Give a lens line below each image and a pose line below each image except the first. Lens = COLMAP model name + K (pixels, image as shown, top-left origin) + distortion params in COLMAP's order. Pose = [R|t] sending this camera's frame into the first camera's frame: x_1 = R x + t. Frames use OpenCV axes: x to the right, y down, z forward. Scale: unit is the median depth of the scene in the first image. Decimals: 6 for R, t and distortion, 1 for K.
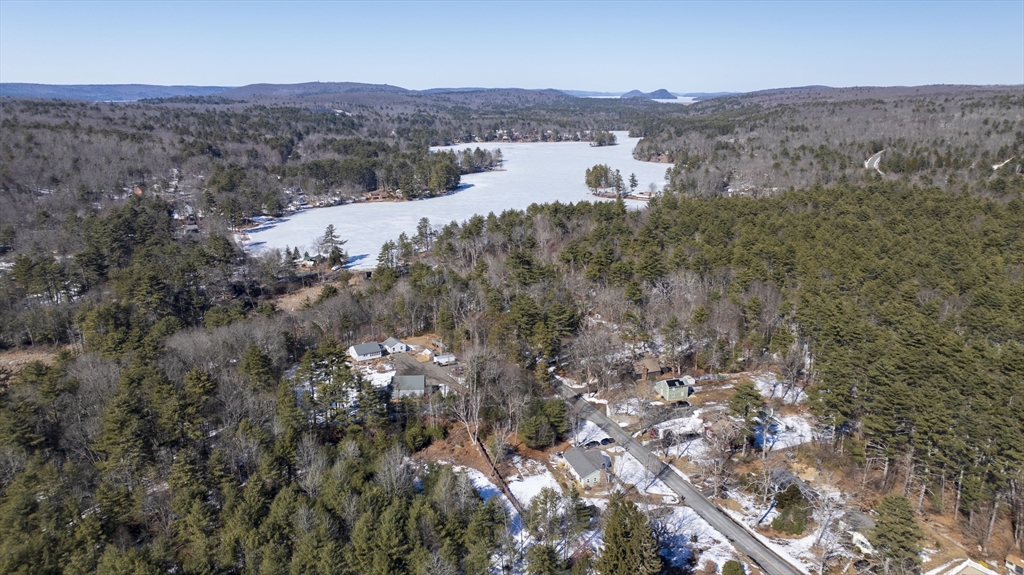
lens RADIAL K [[724.0, 0, 514.1], [0, 724.0, 289.2], [0, 0, 1]] dist [-0.020190, 0.011077]
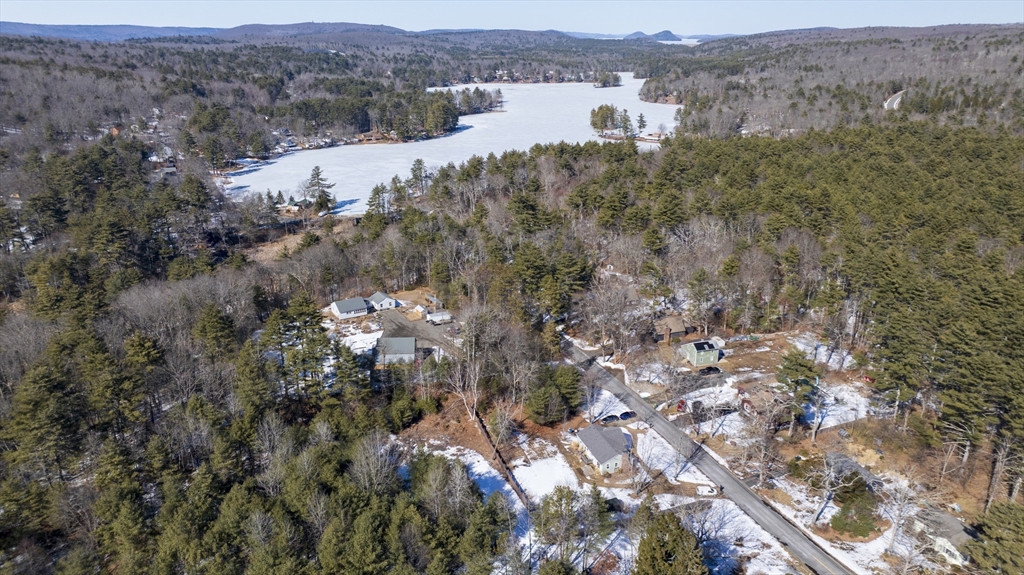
lens RADIAL K [[724.0, 0, 514.2], [0, 724.0, 286.2], [0, 0, 1]] dist [-0.020190, 0.011077]
pose [[1.000000, 0.000710, 0.000250, -0.004522], [-0.000726, 0.997615, 0.069016, -0.001451], [-0.000201, -0.069016, 0.997616, 0.118629]]
